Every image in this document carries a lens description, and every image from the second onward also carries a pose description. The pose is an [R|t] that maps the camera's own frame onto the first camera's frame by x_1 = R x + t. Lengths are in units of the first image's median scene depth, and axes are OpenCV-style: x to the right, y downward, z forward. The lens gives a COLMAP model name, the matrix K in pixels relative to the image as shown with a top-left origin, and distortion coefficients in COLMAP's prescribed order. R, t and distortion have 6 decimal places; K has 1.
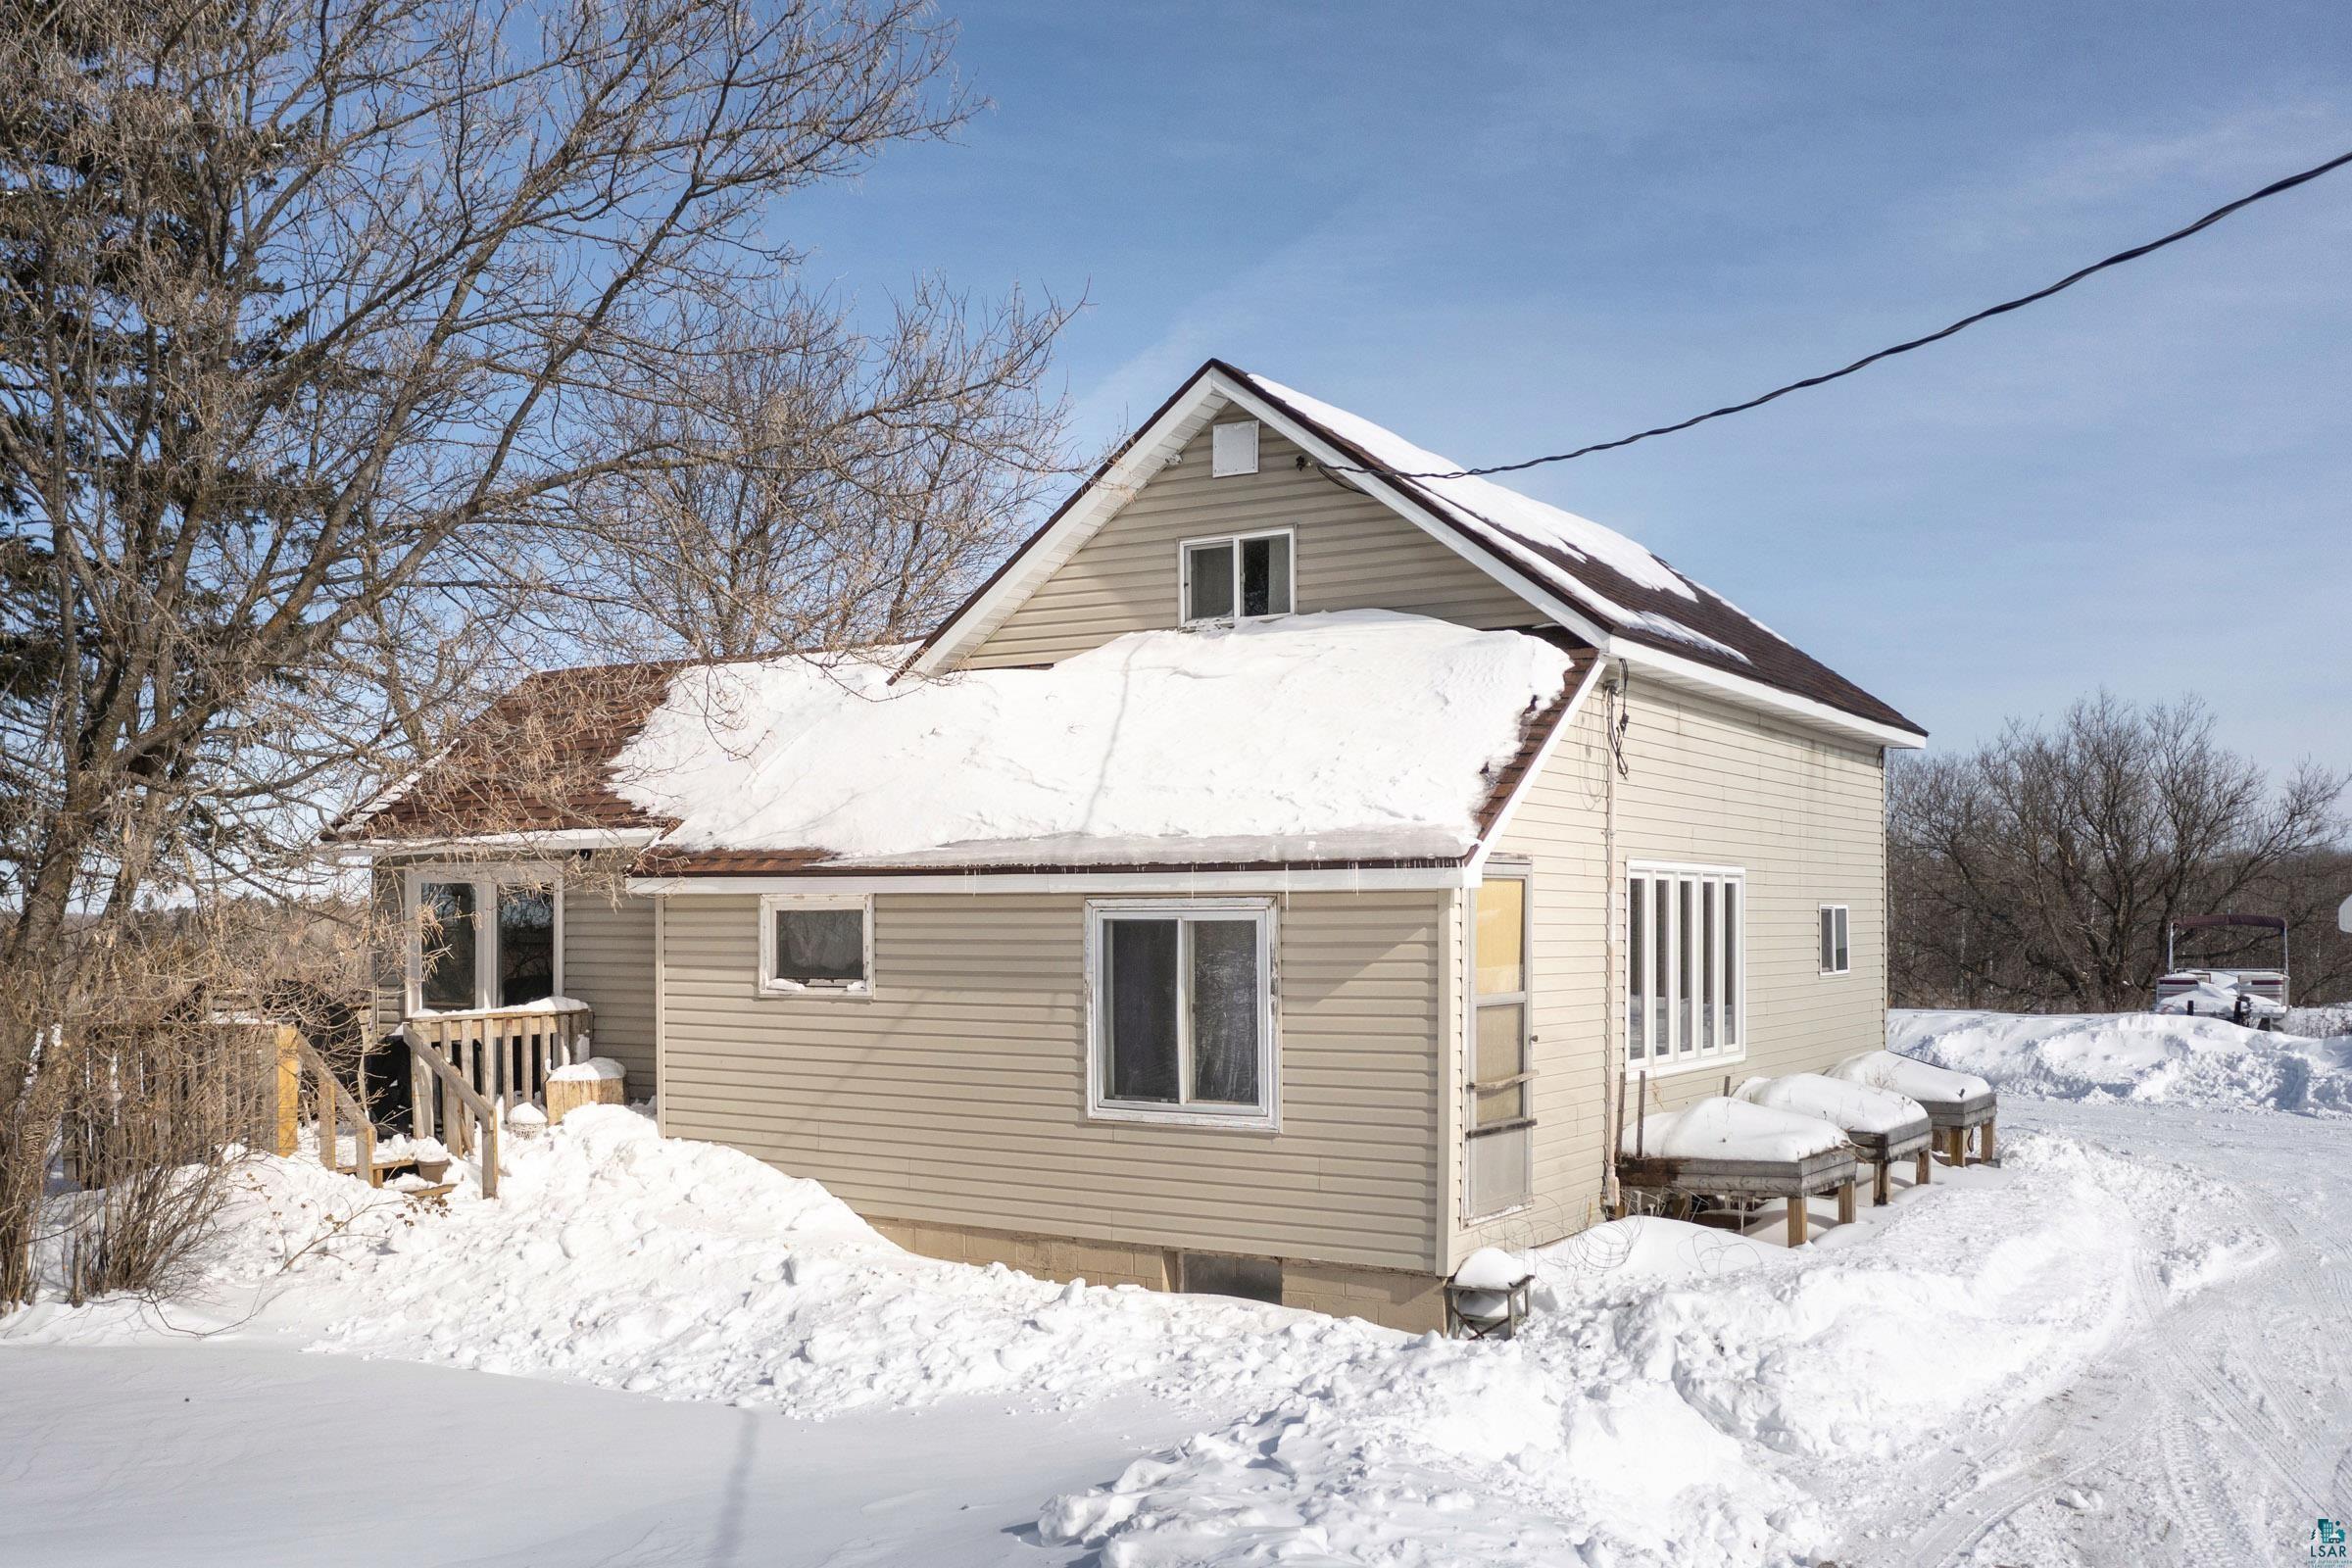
lens RADIAL K [[2023.2, 0, 1107.1], [0, 2023.2, 911.9], [0, 0, 1]] dist [0.000701, 0.002990]
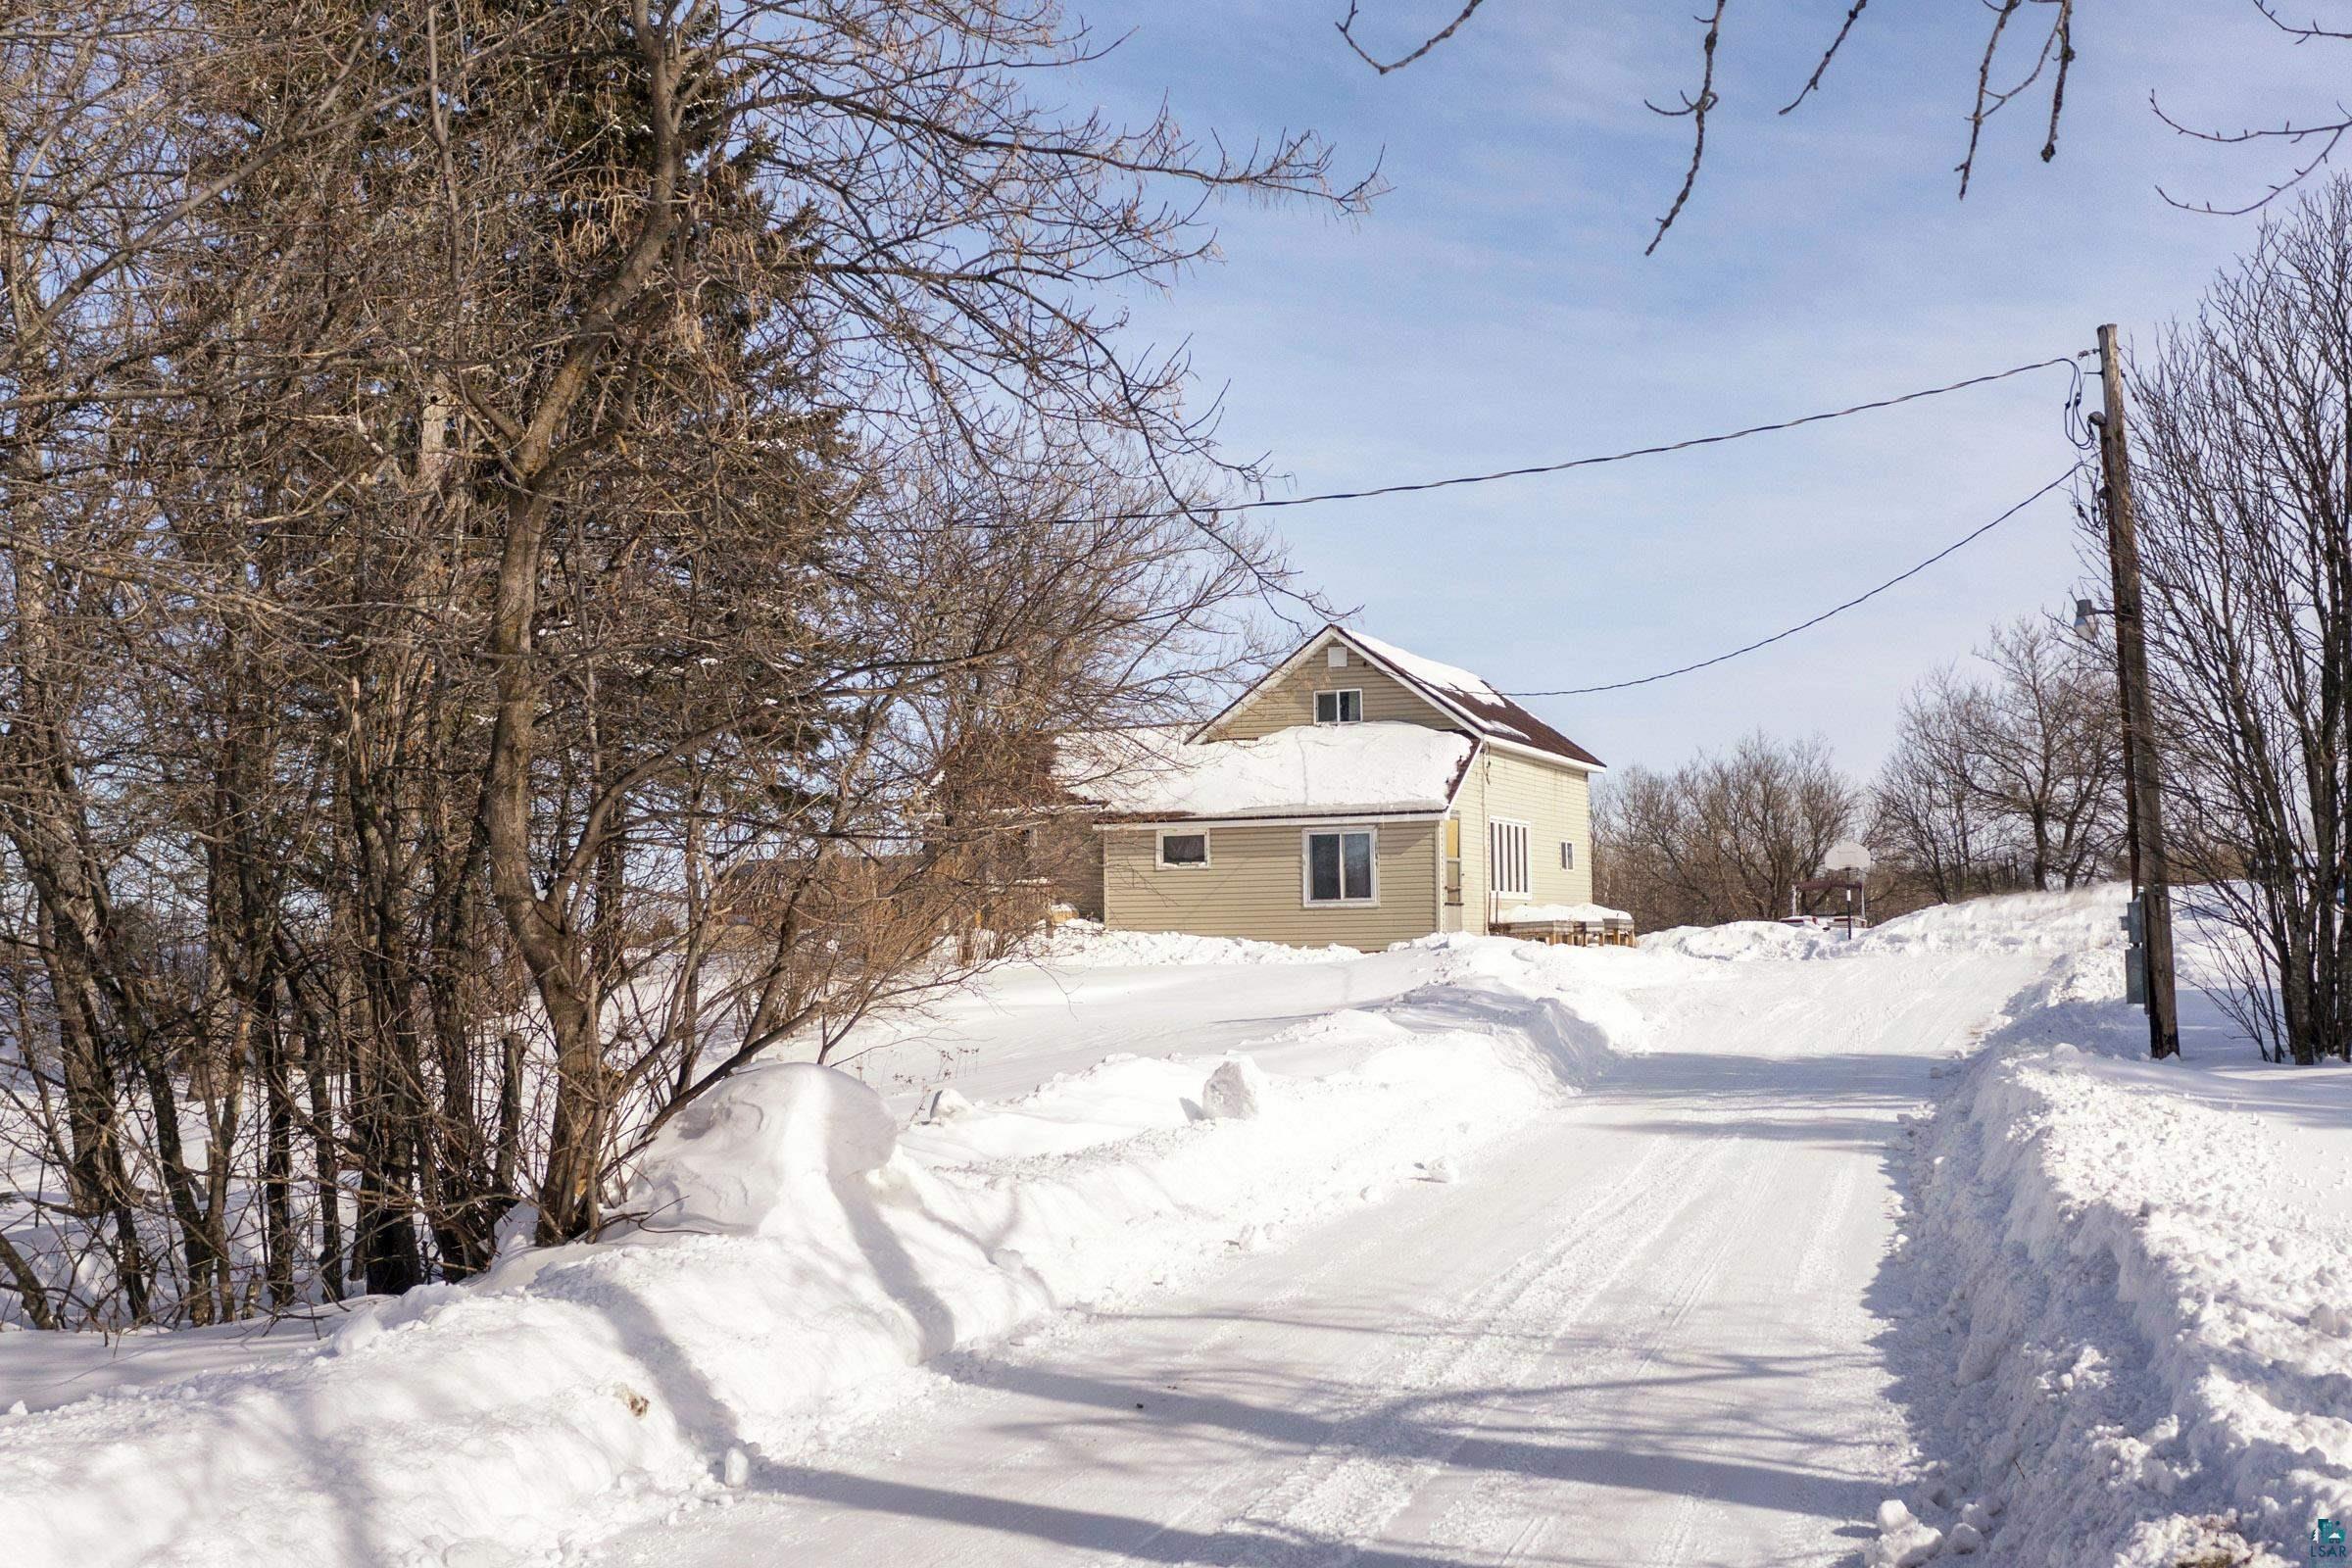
lens RADIAL K [[1859.8, 0, 1176.0], [0, 1859.8, 784.0], [0, 0, 1]] dist [-0.001183, 0.002445]
pose [[0.991745, 0.001979, 0.128207, -0.462337], [0.007068, 0.997517, -0.070073, 0.101003], [-0.128027, 0.070401, 0.989269, -1.362533]]
